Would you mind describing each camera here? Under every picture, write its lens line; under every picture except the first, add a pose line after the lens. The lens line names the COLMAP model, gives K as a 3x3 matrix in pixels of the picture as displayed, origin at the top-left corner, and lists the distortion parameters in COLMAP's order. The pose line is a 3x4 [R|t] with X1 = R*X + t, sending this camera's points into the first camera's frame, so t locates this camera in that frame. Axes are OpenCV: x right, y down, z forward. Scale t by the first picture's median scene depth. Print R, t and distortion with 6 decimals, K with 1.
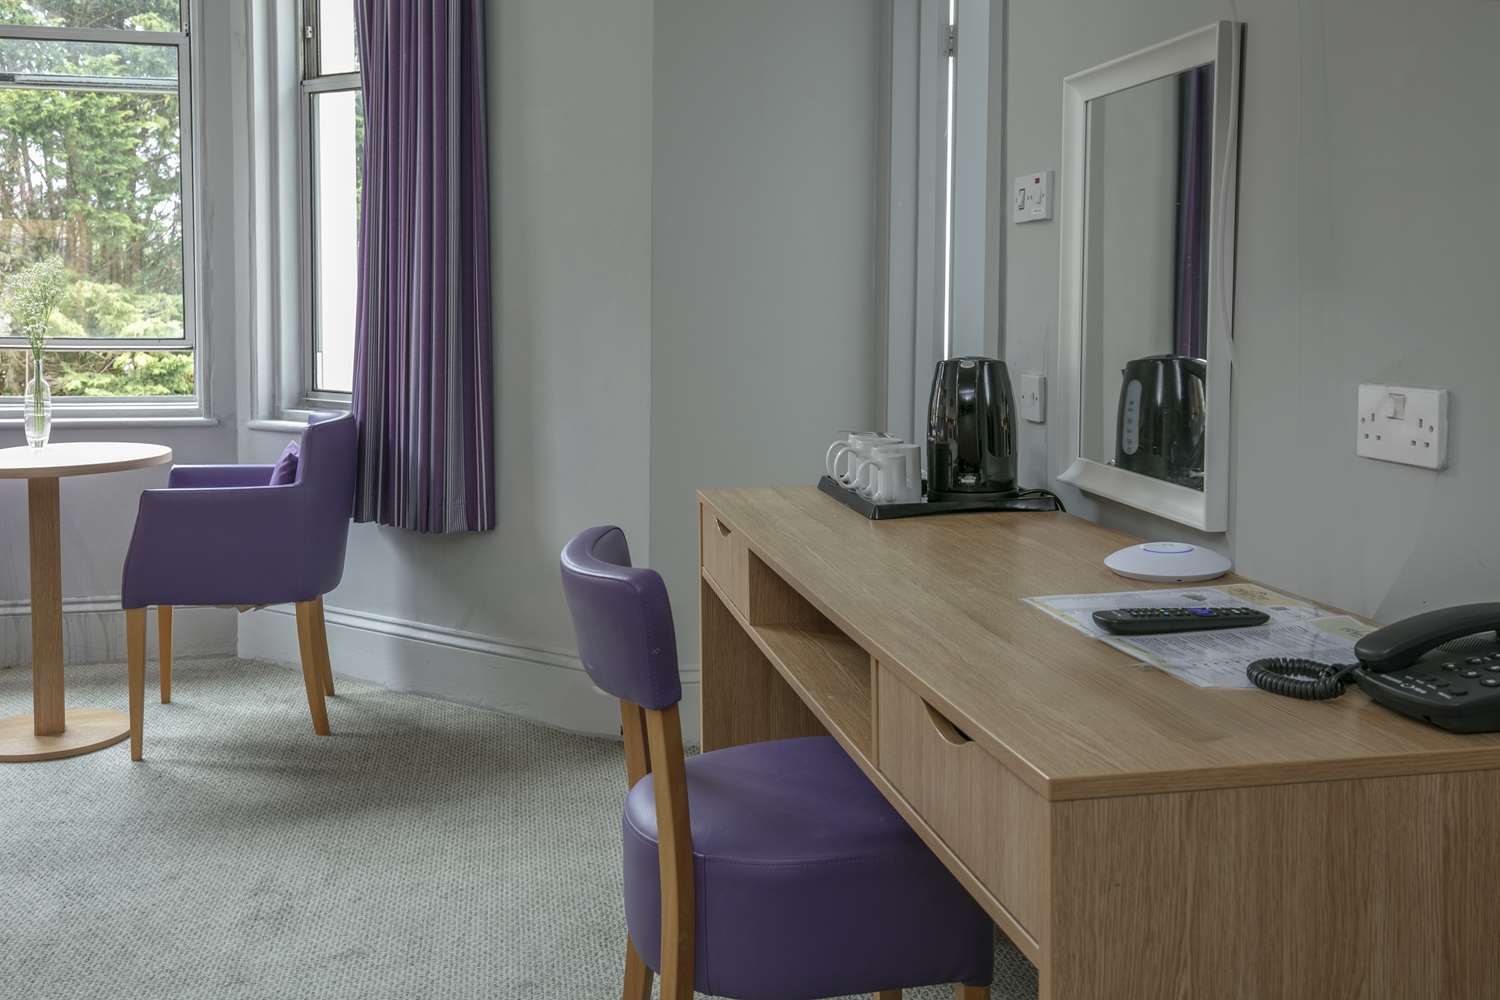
lens RADIAL K [[1529.7, 0, 750.0], [0, 1529.7, 500.0], [0, 0, 1]] dist [0.015703, 0.006070]
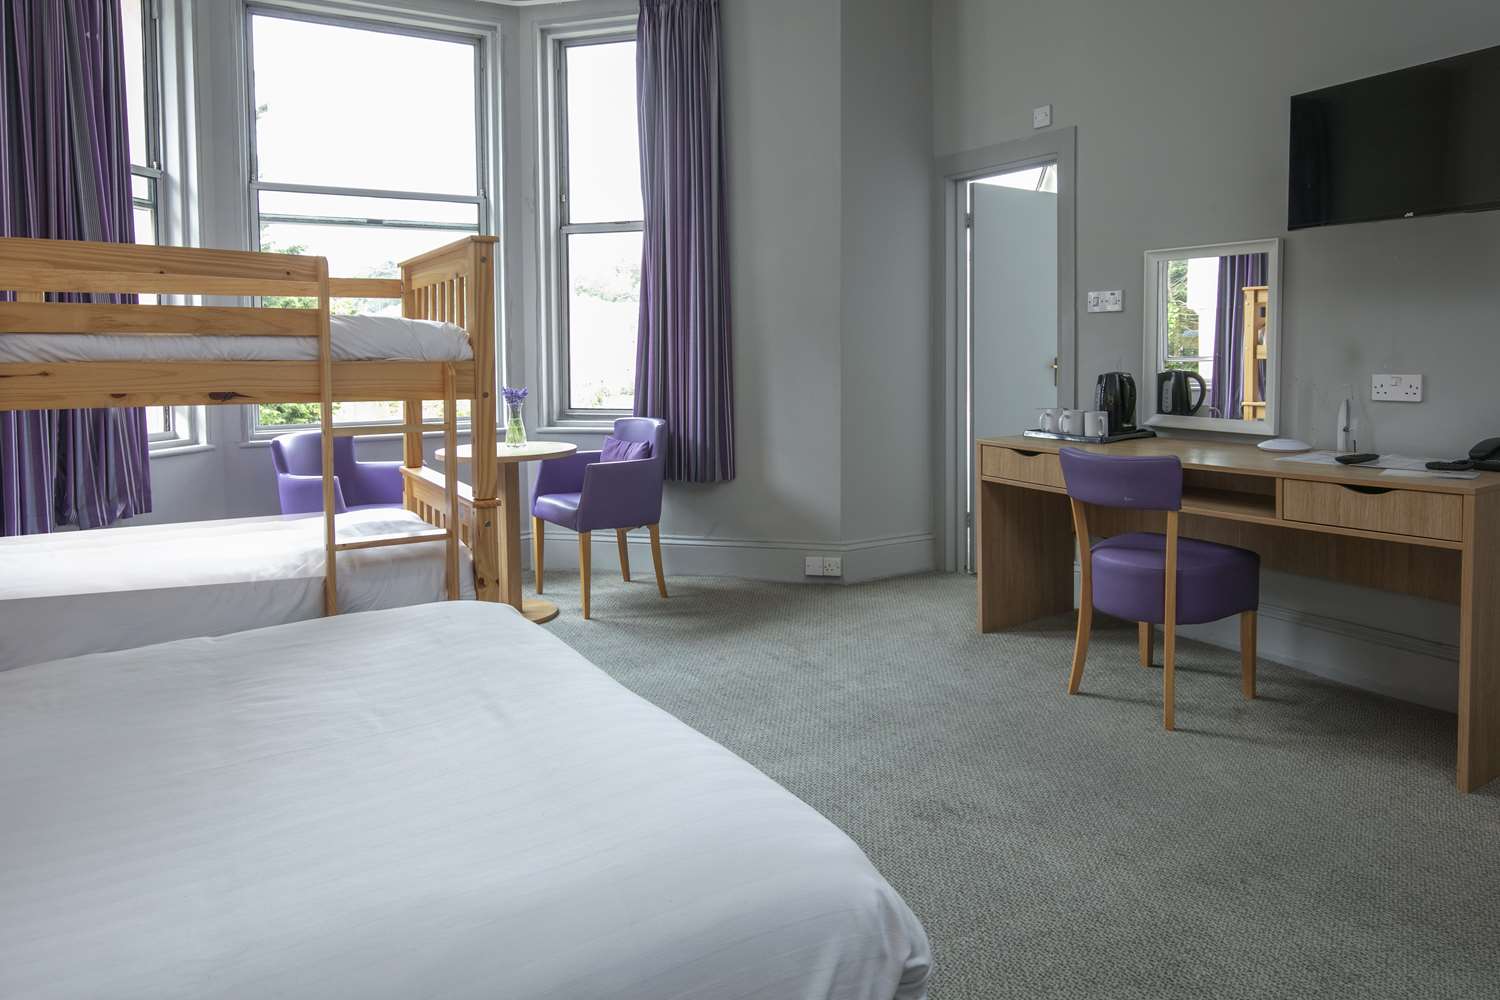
lens RADIAL K [[1023.3, 0, 750.0], [0, 1023.3, 500.0], [0, 0, 1]] dist [-0.005802, -0.002664]
pose [[0.935752, -0.068913, 0.345860, -0.608198], [0.063788, 0.997620, 0.026193, 0.014731], [-0.346842, -0.002448, 0.937921, -0.163898]]
